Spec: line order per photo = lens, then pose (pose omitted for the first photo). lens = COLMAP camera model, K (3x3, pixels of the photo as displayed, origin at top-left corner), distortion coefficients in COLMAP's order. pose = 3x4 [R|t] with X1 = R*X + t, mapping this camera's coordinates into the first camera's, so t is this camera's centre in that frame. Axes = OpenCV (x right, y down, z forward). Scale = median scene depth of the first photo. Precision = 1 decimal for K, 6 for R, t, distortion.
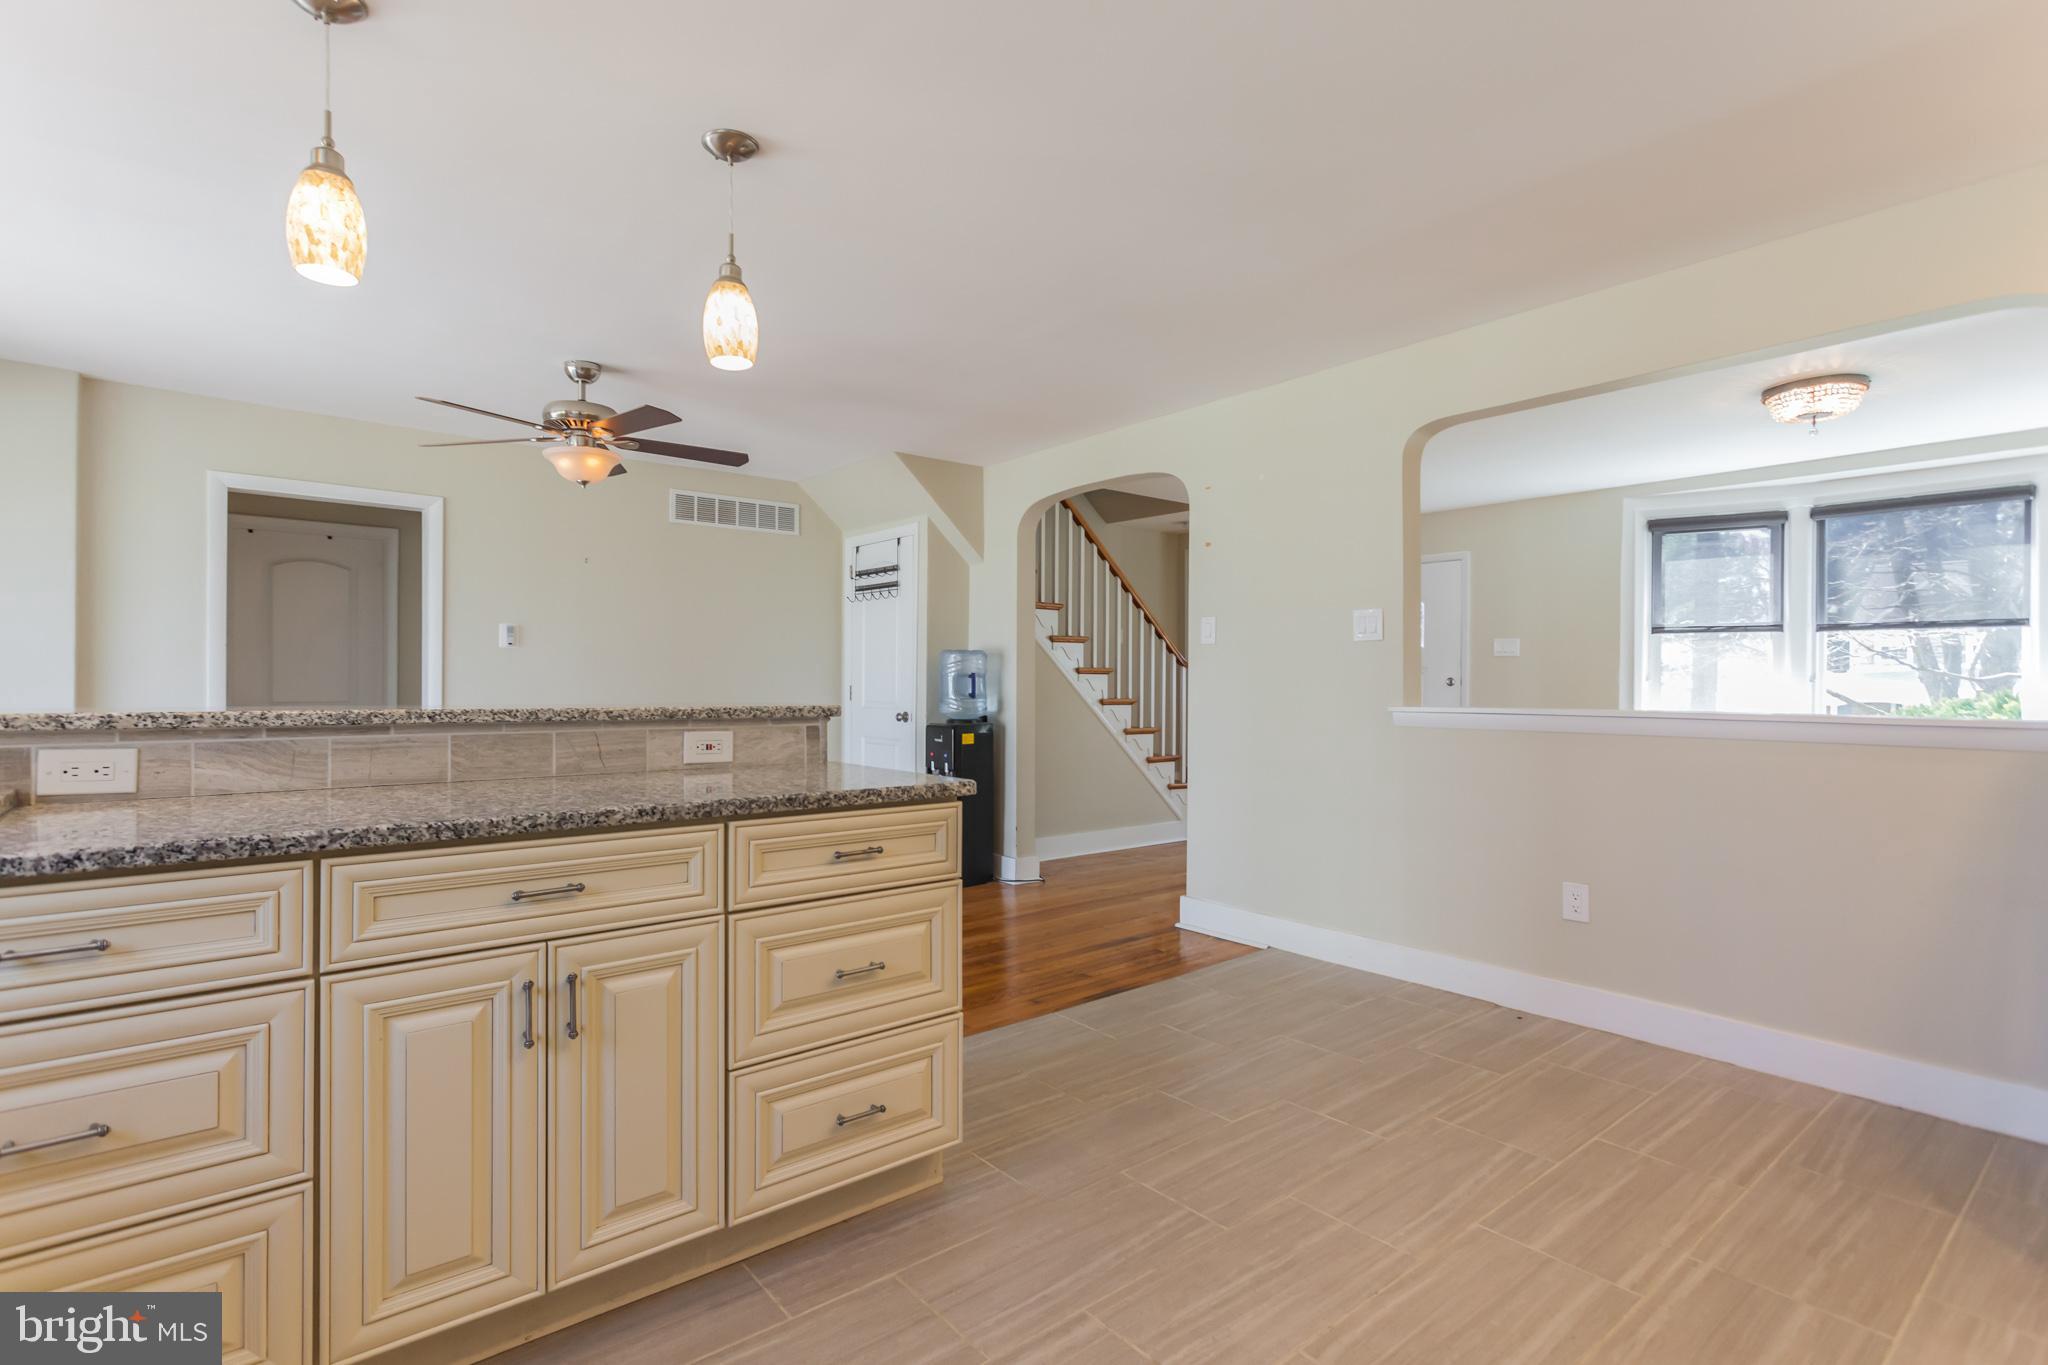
lens RADIAL K [[1104.5, 0, 1018.1], [0, 1104.5, 685.4], [0, 0, 1]] dist [0.002833, 0.000191]
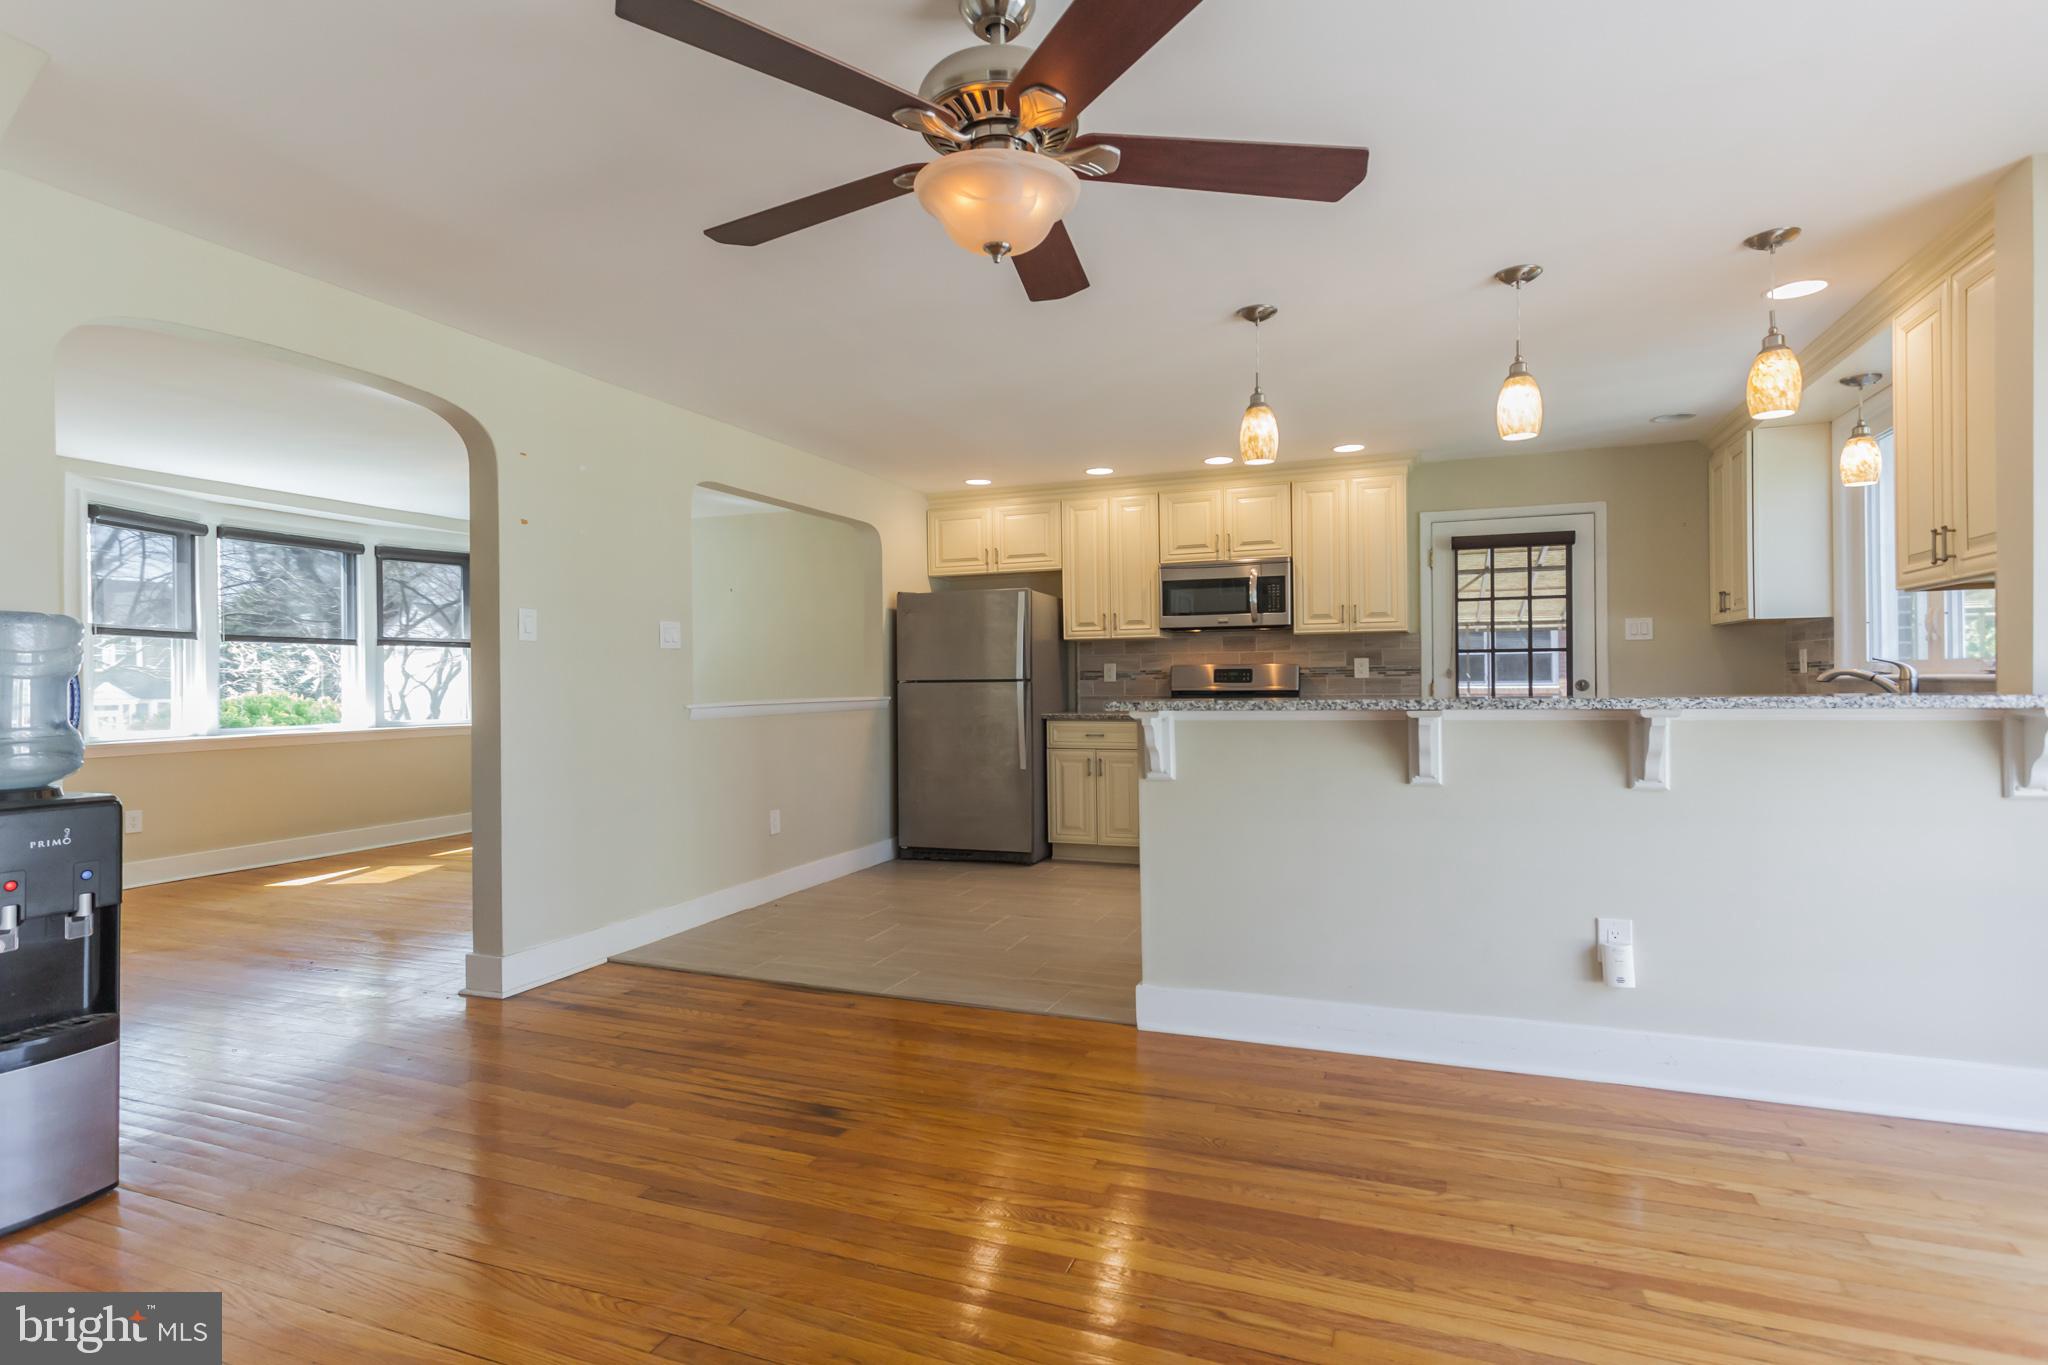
lens RADIAL K [[1003.7, 0, 1029.1], [0, 1003.7, 682.9], [0, 0, 1]] dist [0.005222, 0.002993]
pose [[-0.522488, -0.000865, 0.852646, -0.805297], [0.012363, 0.999887, 0.008590, -0.009335], [-0.852557, 0.015029, -0.522418, 1.277841]]
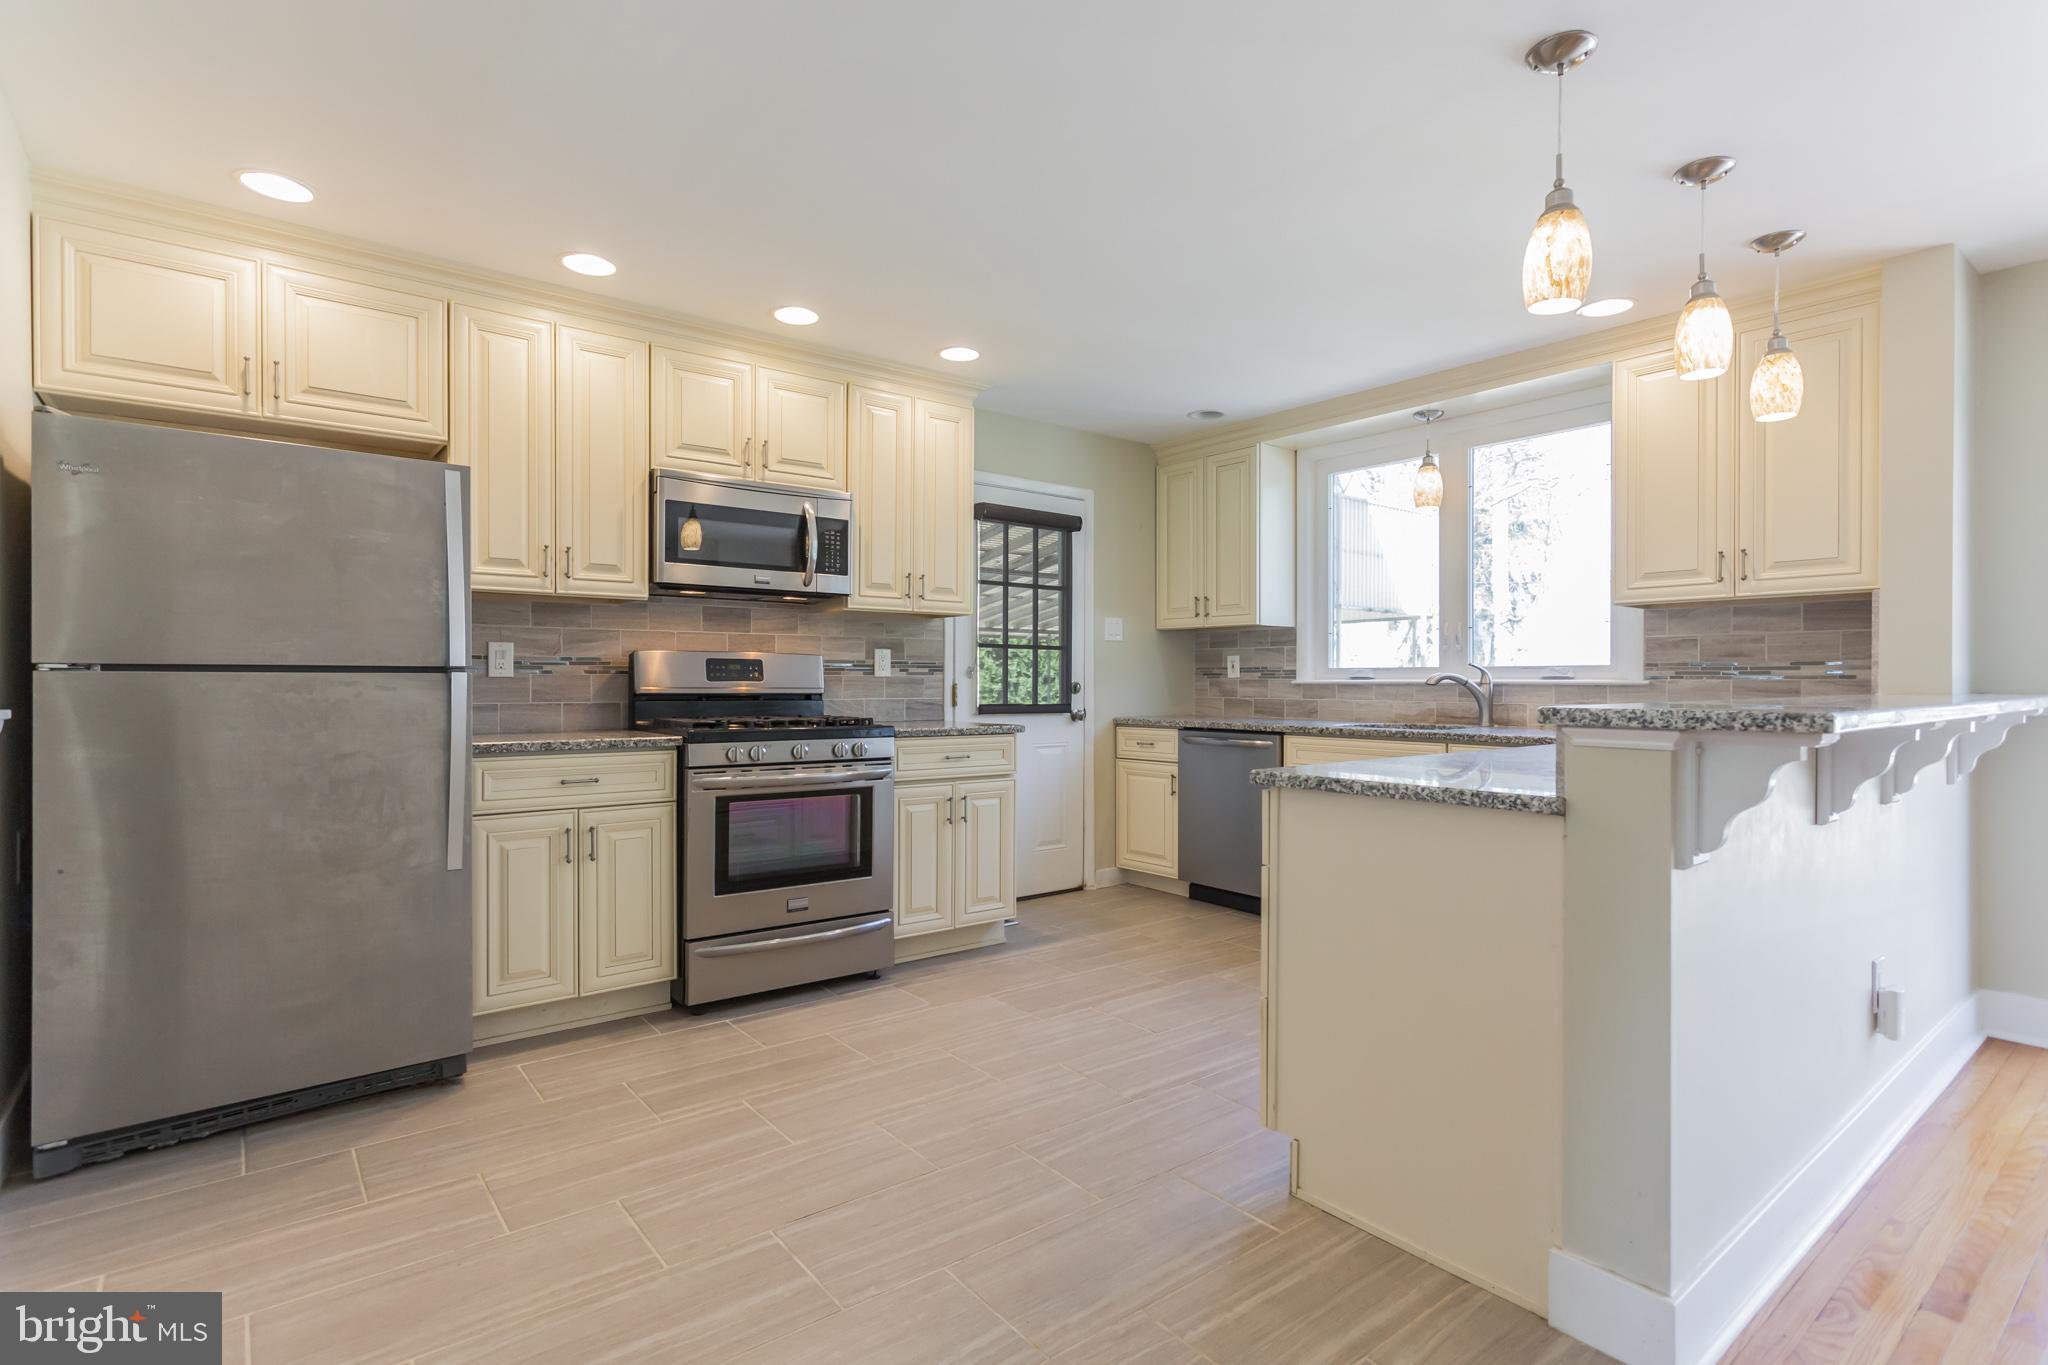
lens RADIAL K [[1003.7, 0, 1012.8], [0, 1003.7, 681.2], [0, 0, 1]] dist [0.005222, 0.002993]
pose [[-0.999474, -0.009278, 0.031089, 0.090938], [-0.009035, 0.999928, 0.007953, -0.001828], [-0.031161, 0.007668, -0.999485, 1.158026]]
